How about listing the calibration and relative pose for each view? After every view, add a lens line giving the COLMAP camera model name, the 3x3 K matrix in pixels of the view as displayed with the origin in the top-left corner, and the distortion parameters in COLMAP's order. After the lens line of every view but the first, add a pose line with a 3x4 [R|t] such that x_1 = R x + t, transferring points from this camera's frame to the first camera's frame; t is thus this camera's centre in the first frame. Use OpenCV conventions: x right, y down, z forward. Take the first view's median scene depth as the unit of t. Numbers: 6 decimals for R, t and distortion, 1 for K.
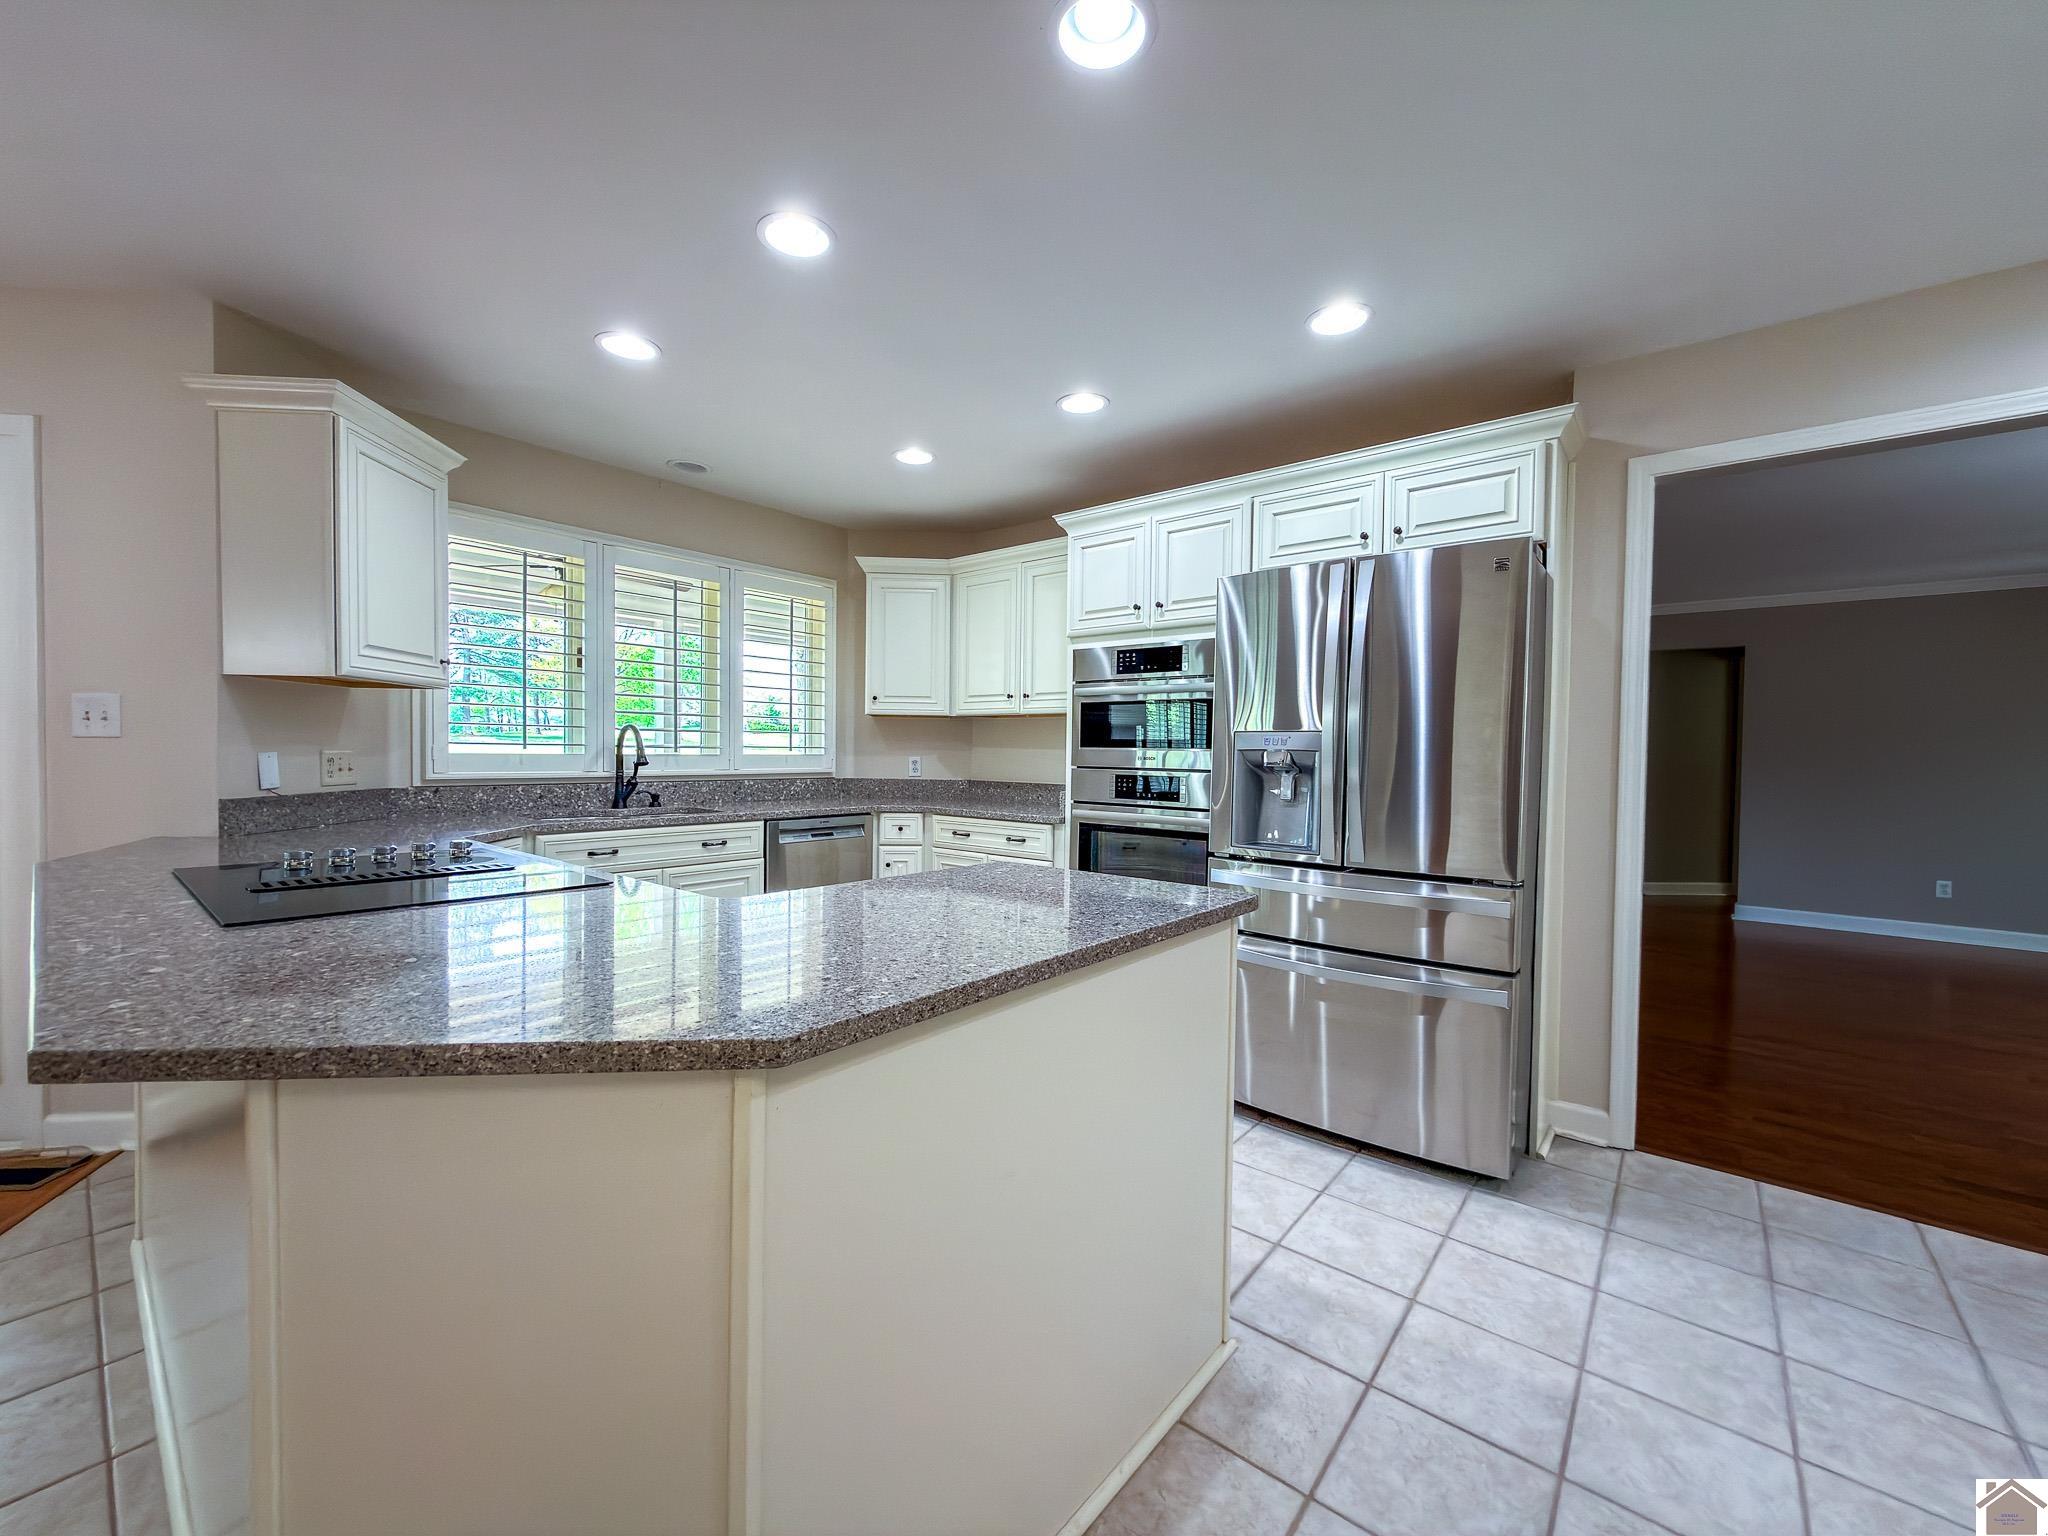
lens RADIAL K [[812.6, 0, 1022.8], [0, 812.6, 771.0], [0, 0, 1]] dist [0.003284, -0.000382]
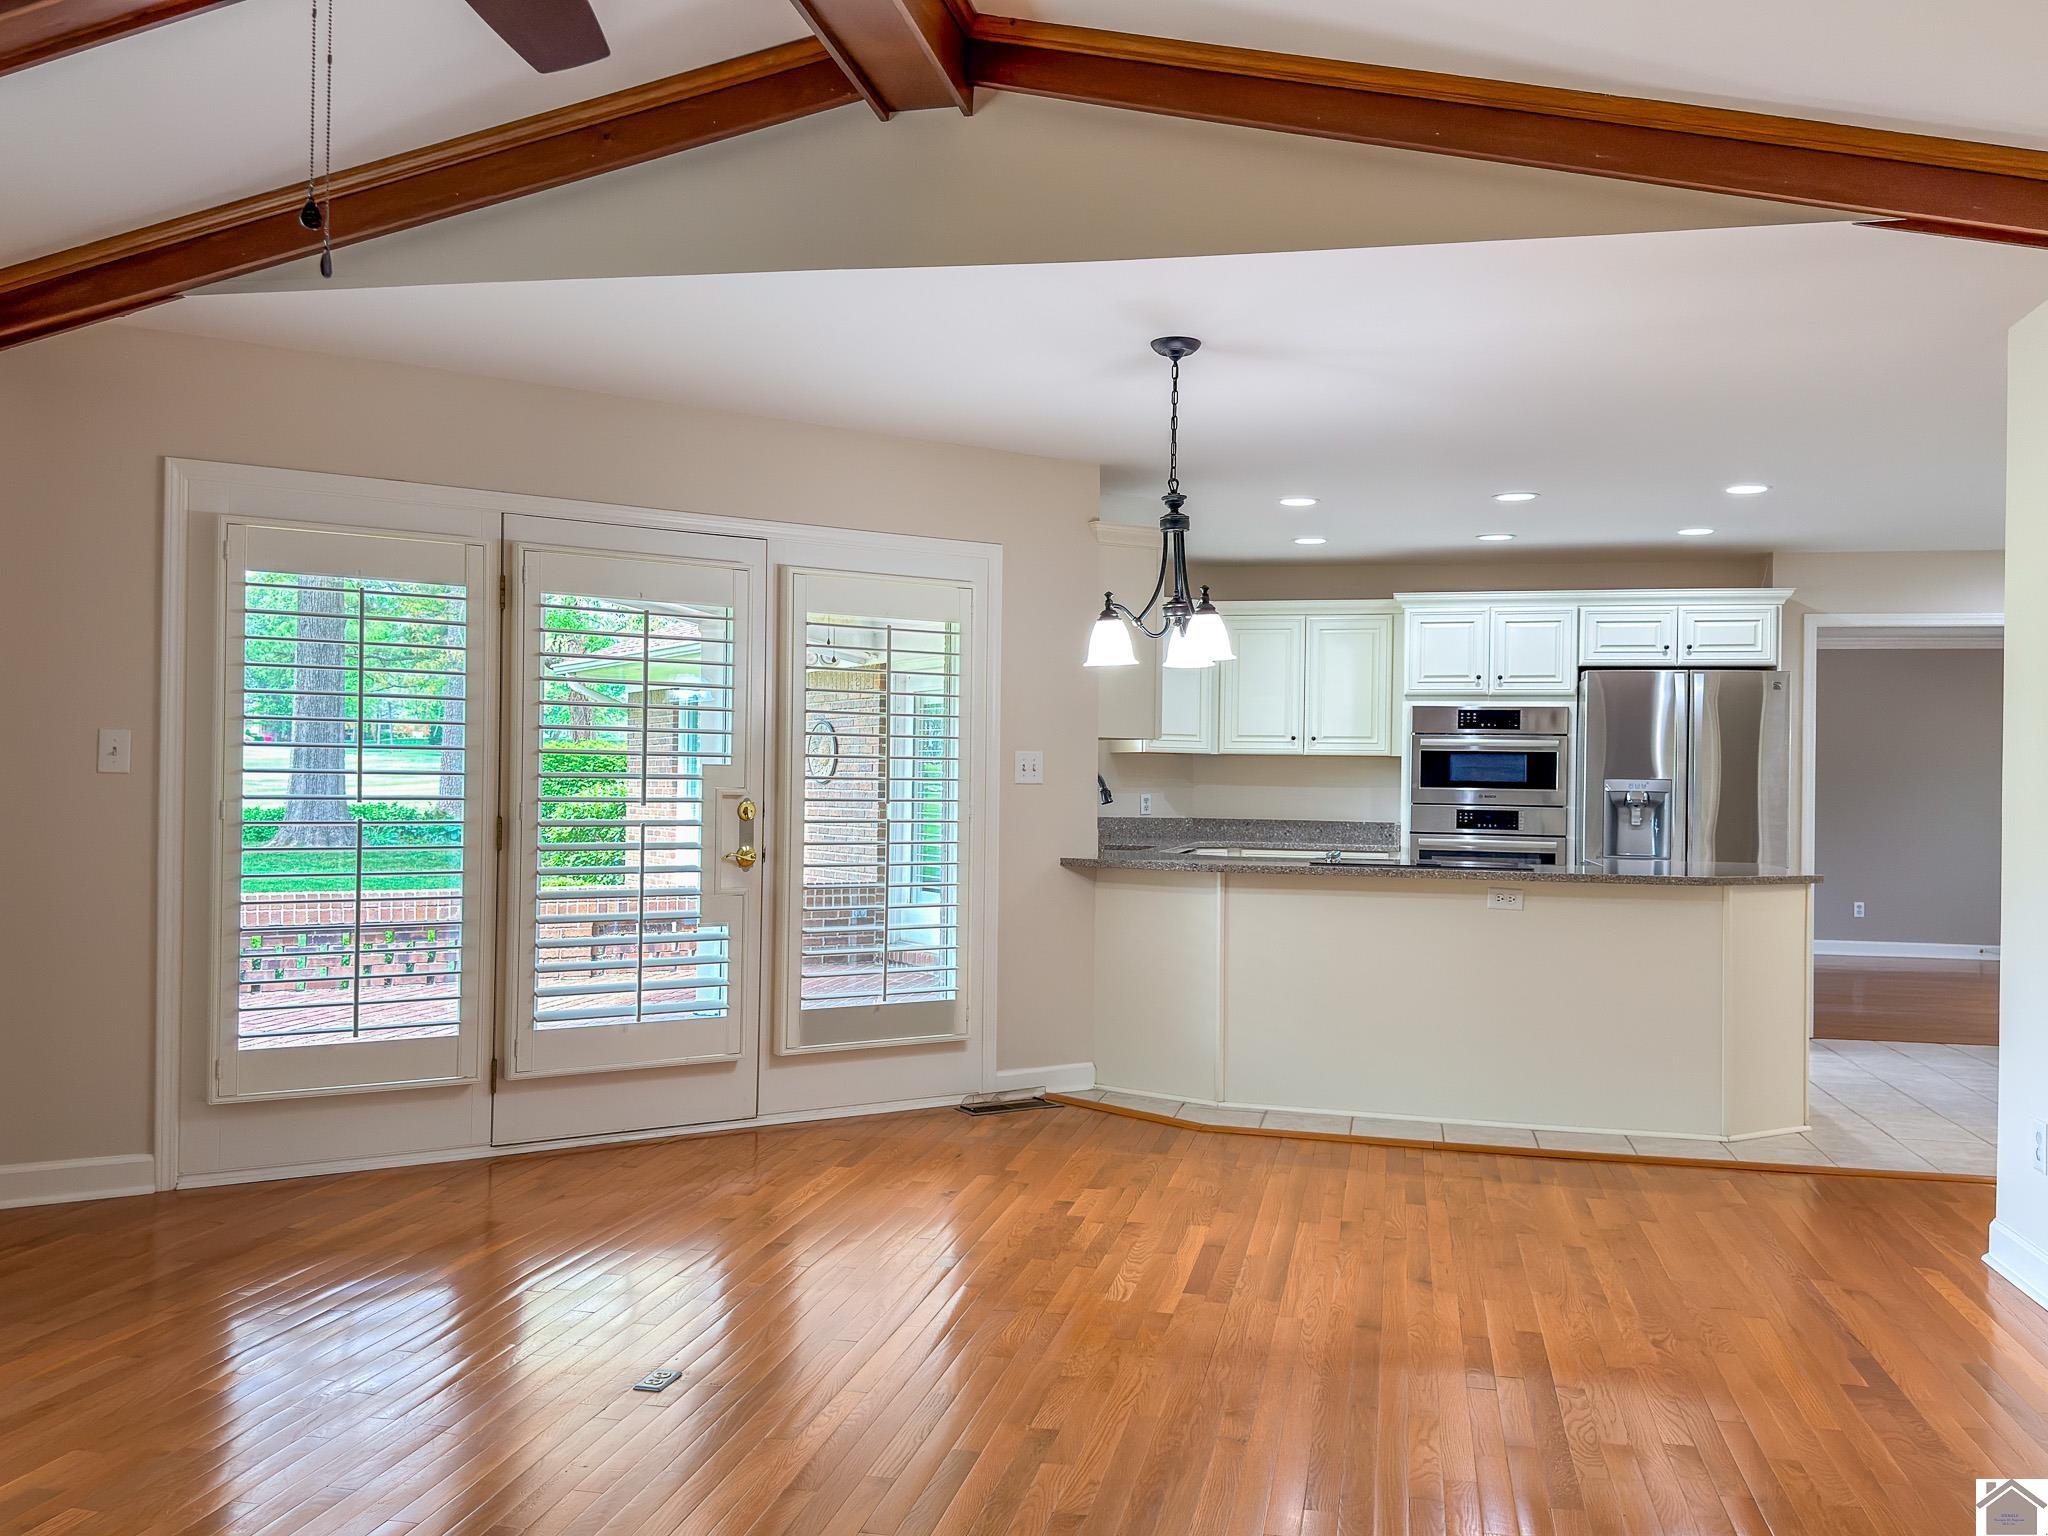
lens RADIAL K [[1716.9, 0, 1017.5], [0, 1716.9, 779.3], [0, 0, 1]] dist [0.090240, -0.046298]
pose [[0.888498, 0.001861, 0.458877, -1.714430], [0.007657, 0.999792, -0.018880, 0.002658], [-0.458817, 0.020289, 0.888299, -1.046141]]
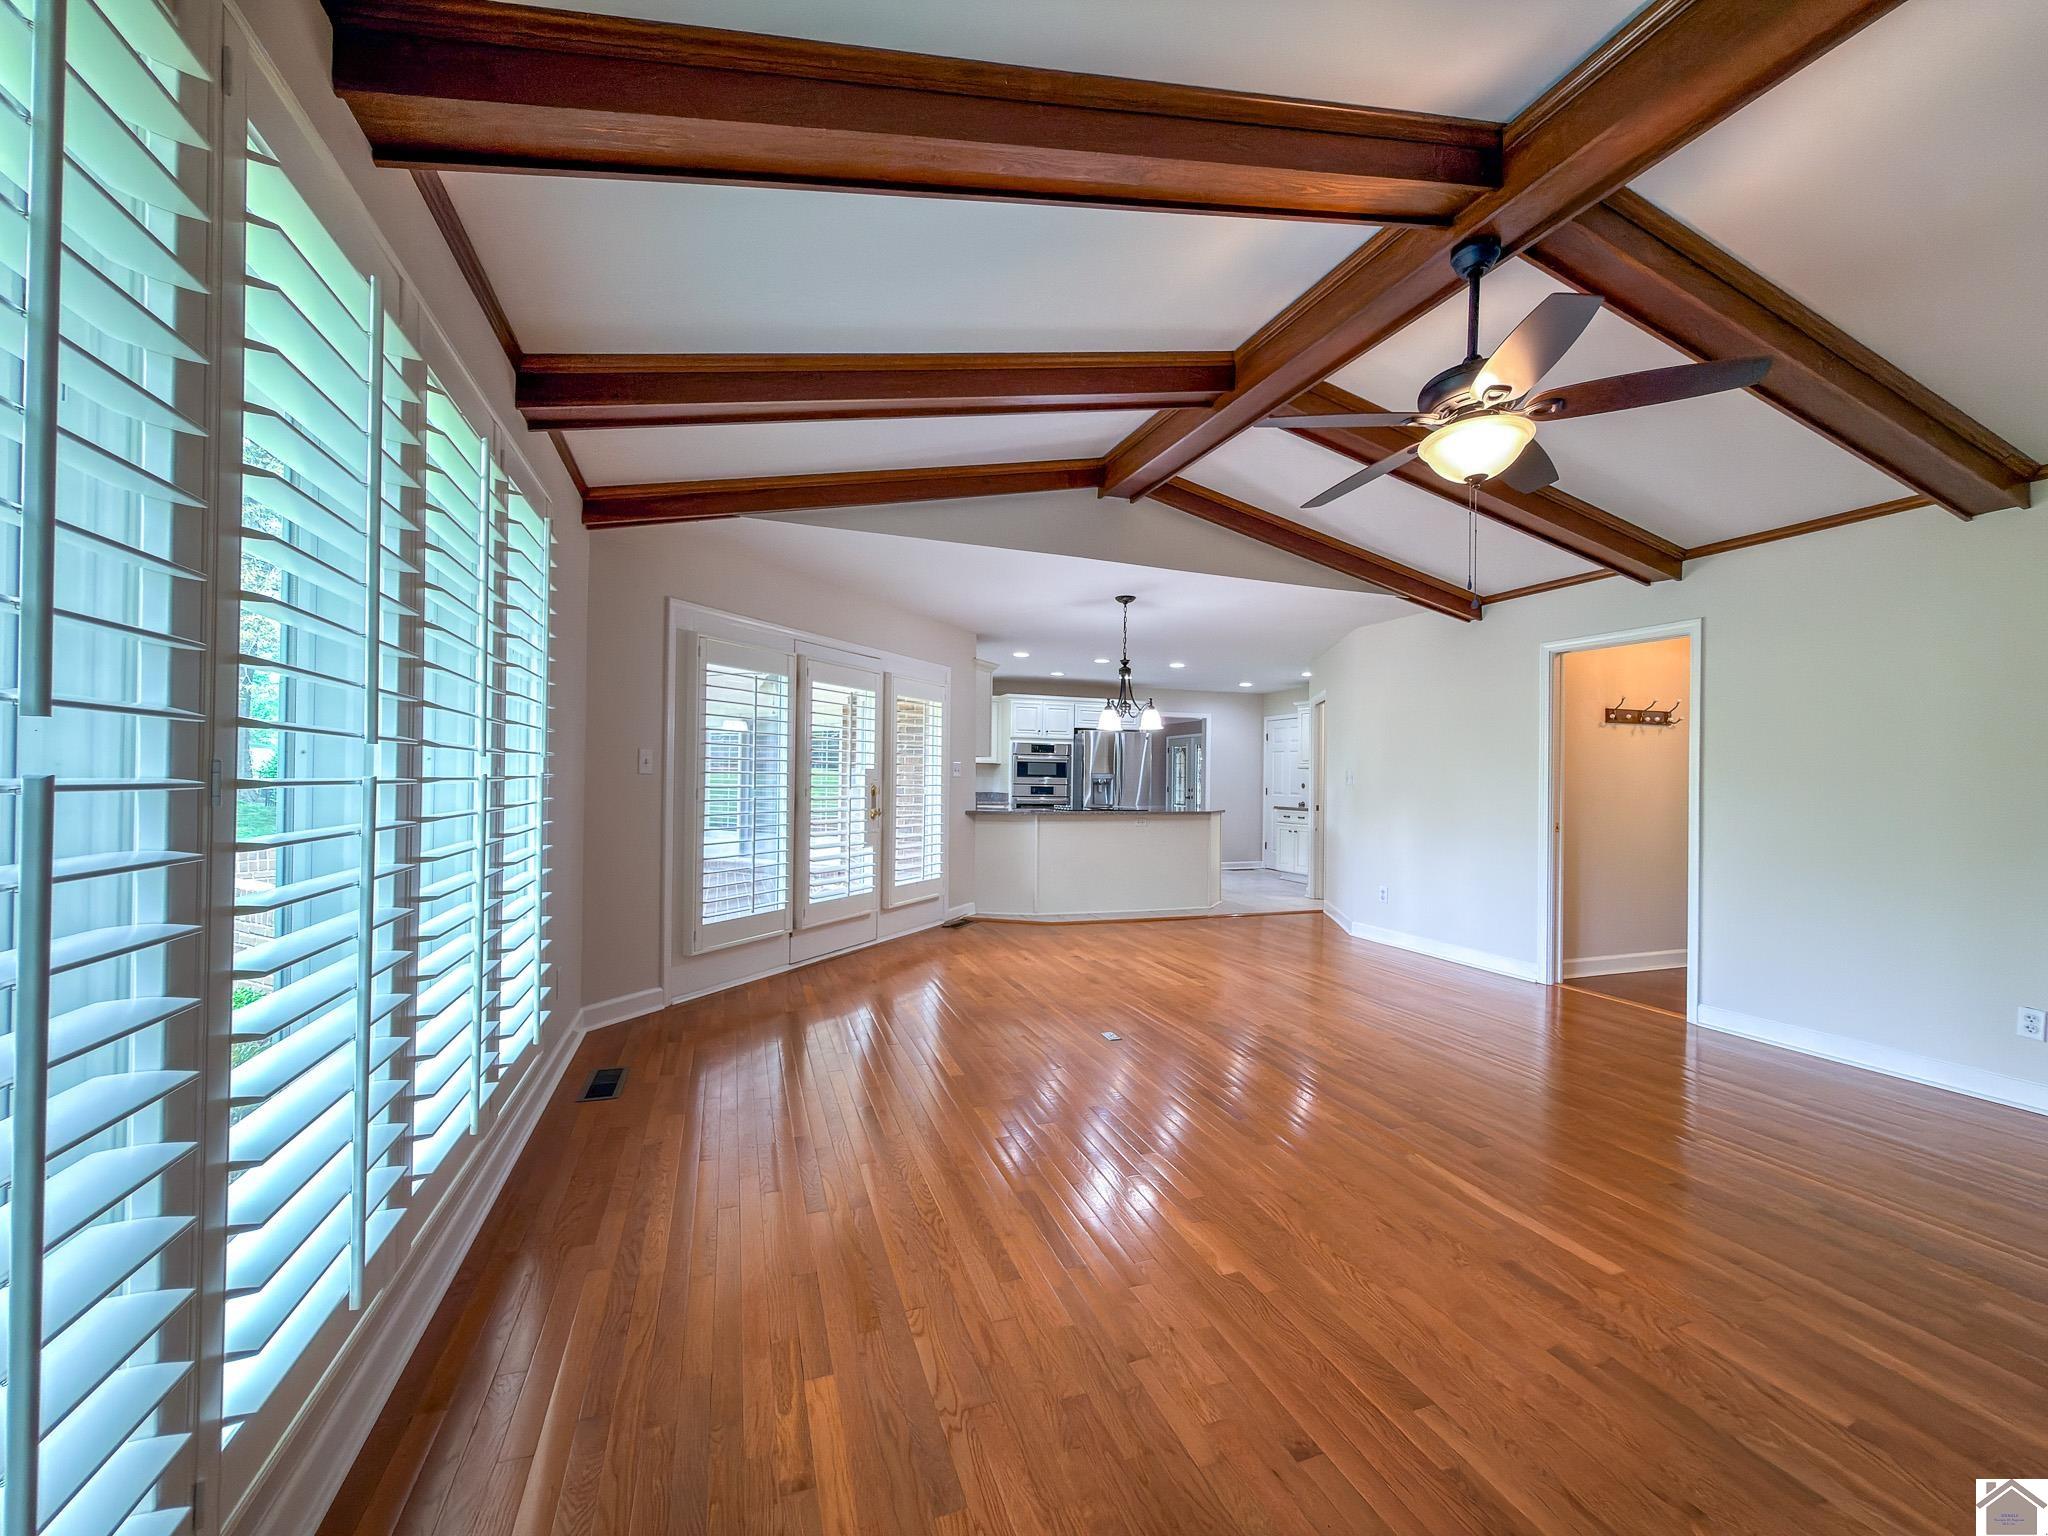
lens RADIAL K [[812.6, 0, 1030.7], [0, 812.6, 771.7], [0, 0, 1]] dist [0.003284, -0.000382]
pose [[0.505469, 0.001568, 0.862843, -2.463408], [0.014316, 0.999845, -0.010204, -0.018804], [-0.862726, 0.017510, 0.505369, -0.493926]]
